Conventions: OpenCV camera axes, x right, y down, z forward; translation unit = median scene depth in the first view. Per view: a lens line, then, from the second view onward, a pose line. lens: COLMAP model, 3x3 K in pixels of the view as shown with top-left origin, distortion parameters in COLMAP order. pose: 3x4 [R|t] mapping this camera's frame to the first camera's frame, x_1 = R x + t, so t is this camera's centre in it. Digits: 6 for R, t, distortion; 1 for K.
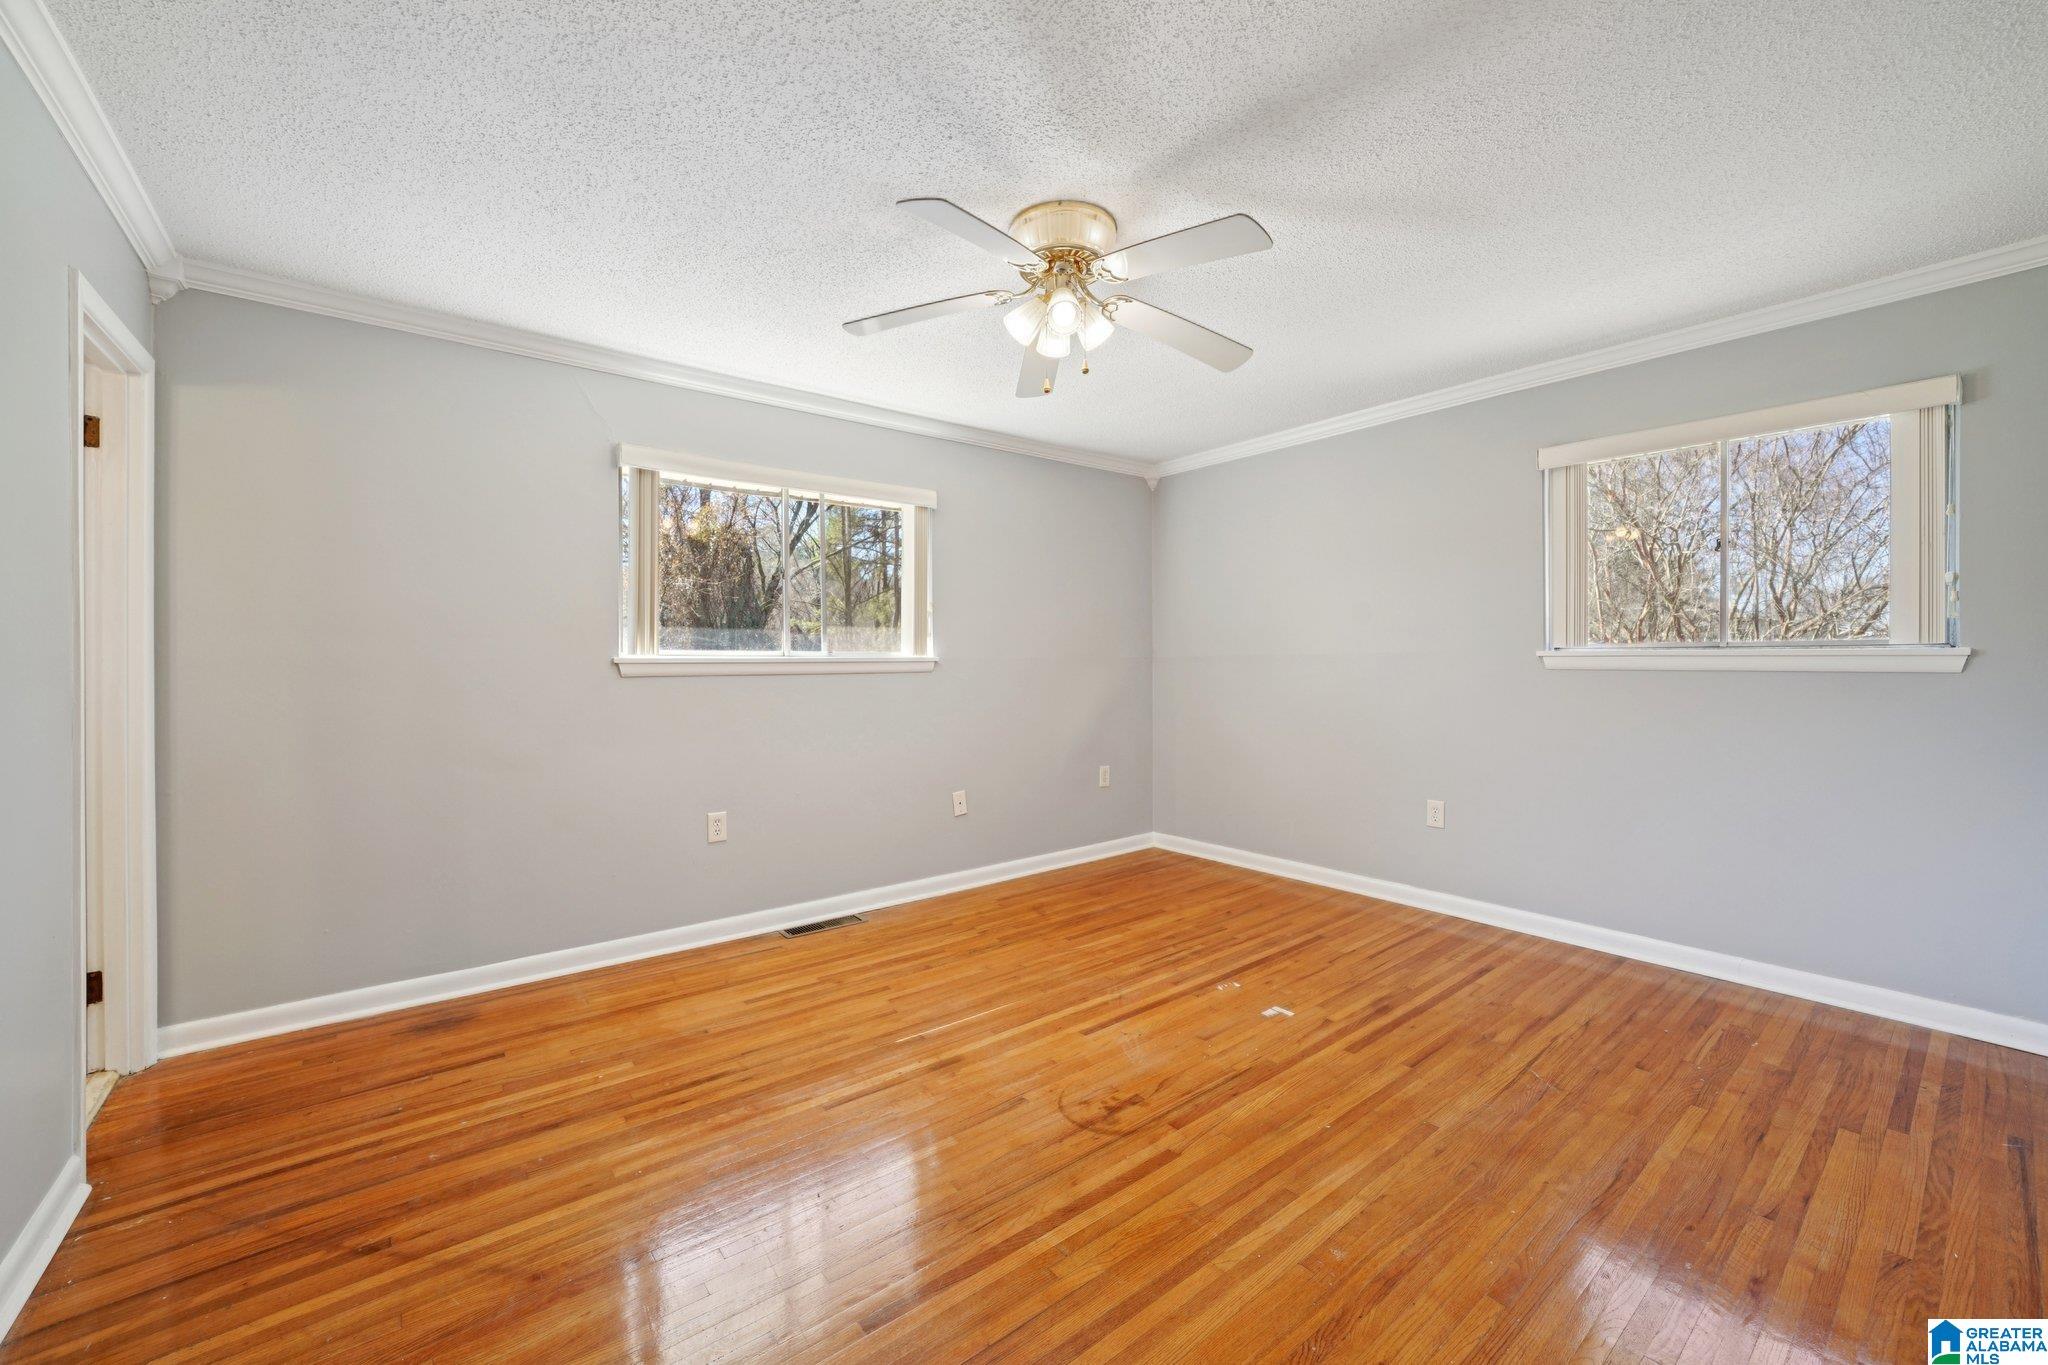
lens RADIAL K [[795.7, 0, 1017.6], [0, 795.7, 679.9], [0, 0, 1]] dist [-0.003115, 0.000413]
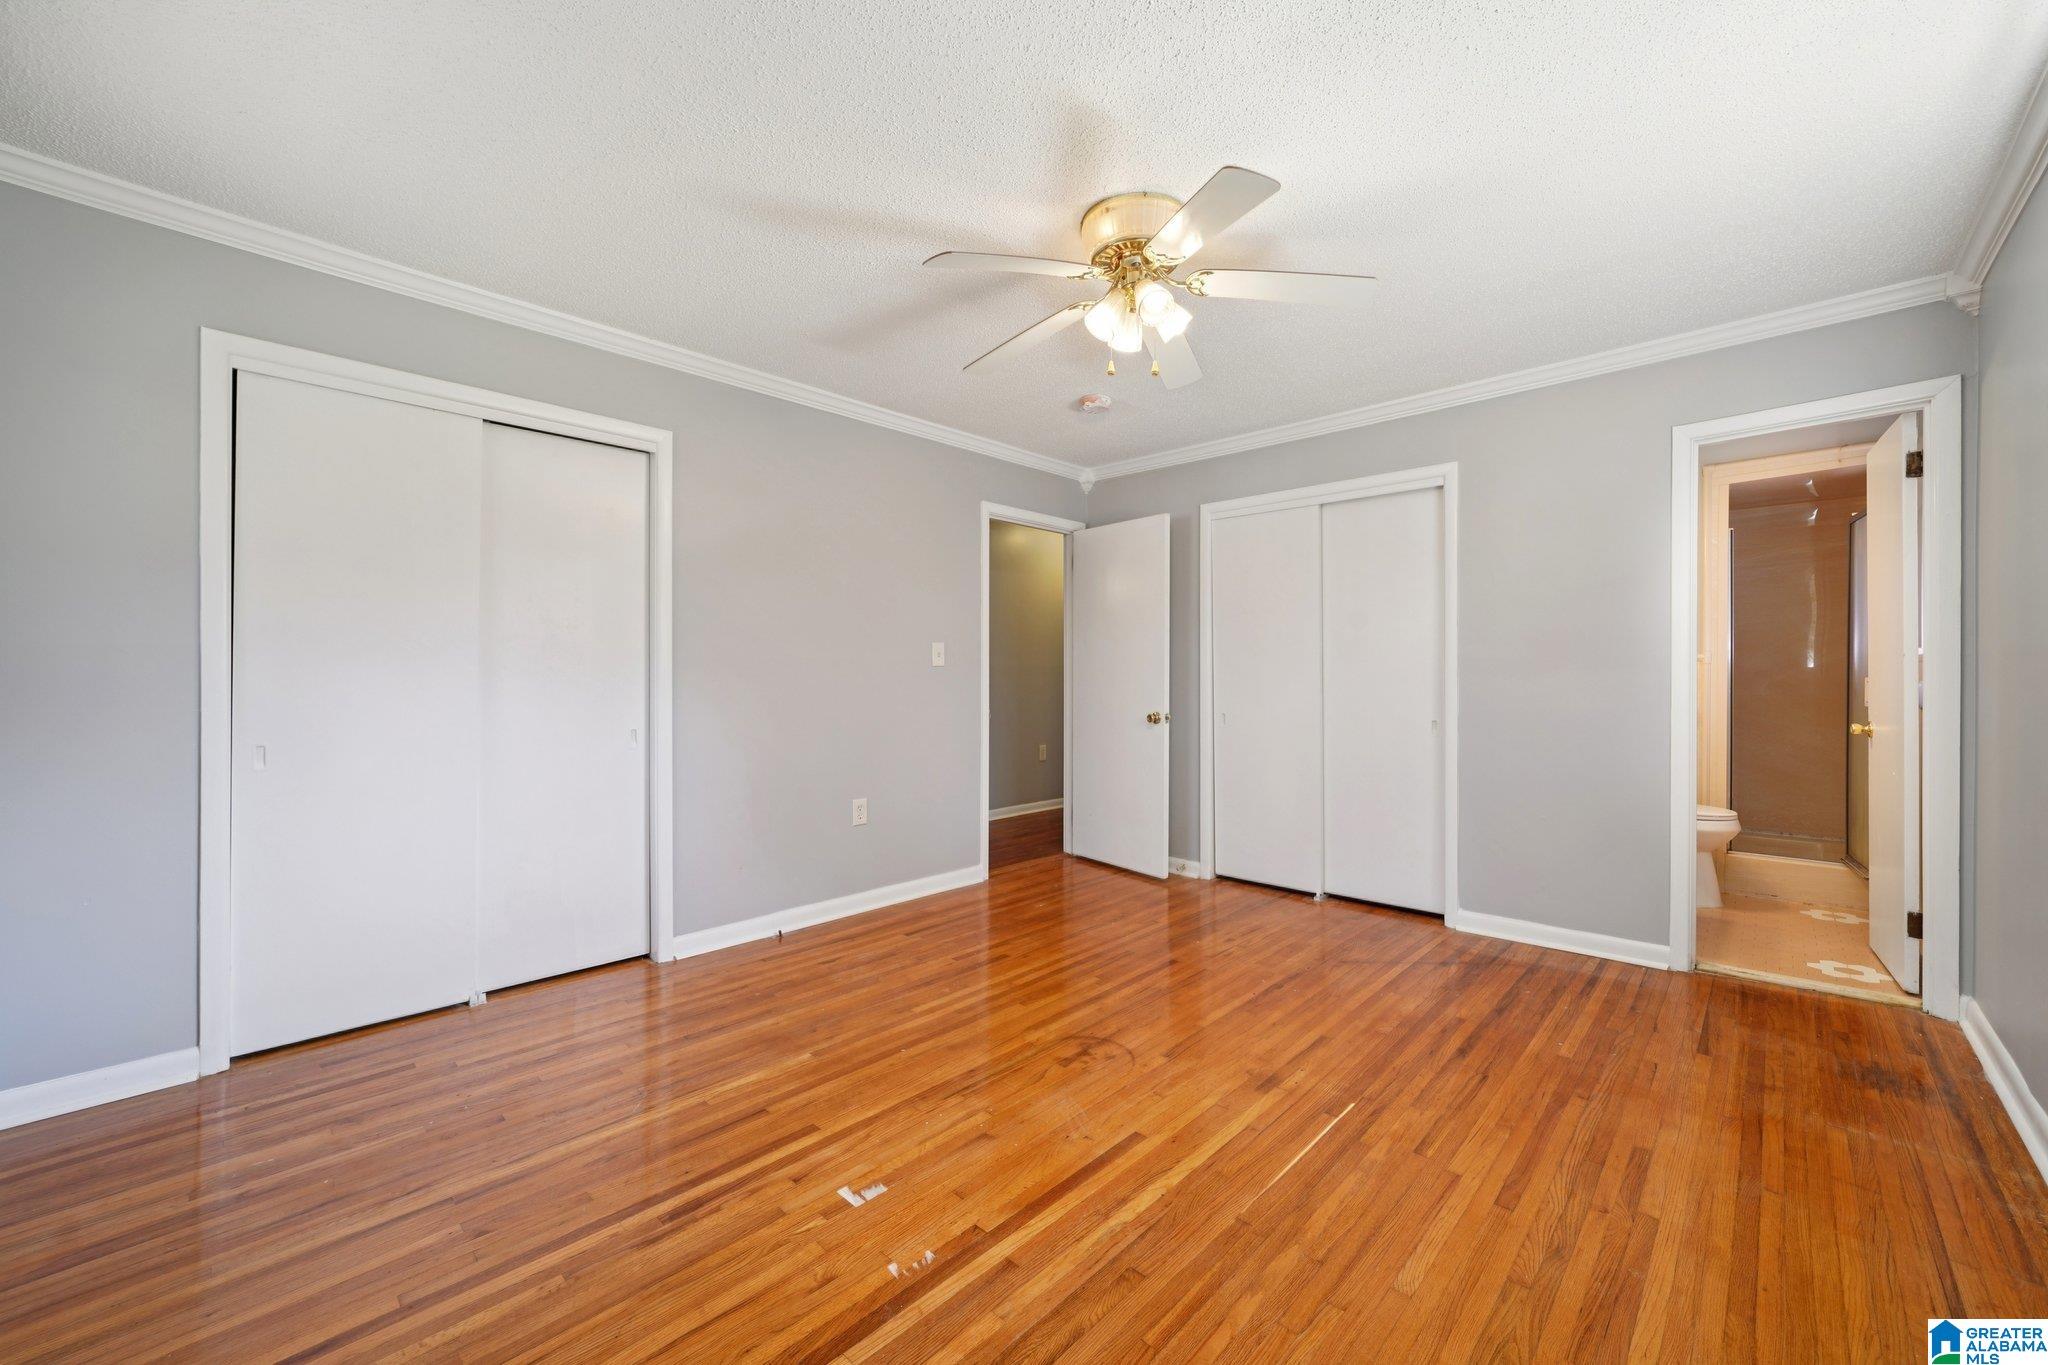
lens RADIAL K [[795.7, 0, 1017.6], [0, 795.7, 679.9], [0, 0, 1]] dist [-0.003115, 0.000413]
pose [[-0.990333, 0.006076, -0.138578, 0.355597], [0.003593, 0.999829, 0.018162, -0.010724], [0.138664, 0.017489, -0.990185, 2.032766]]
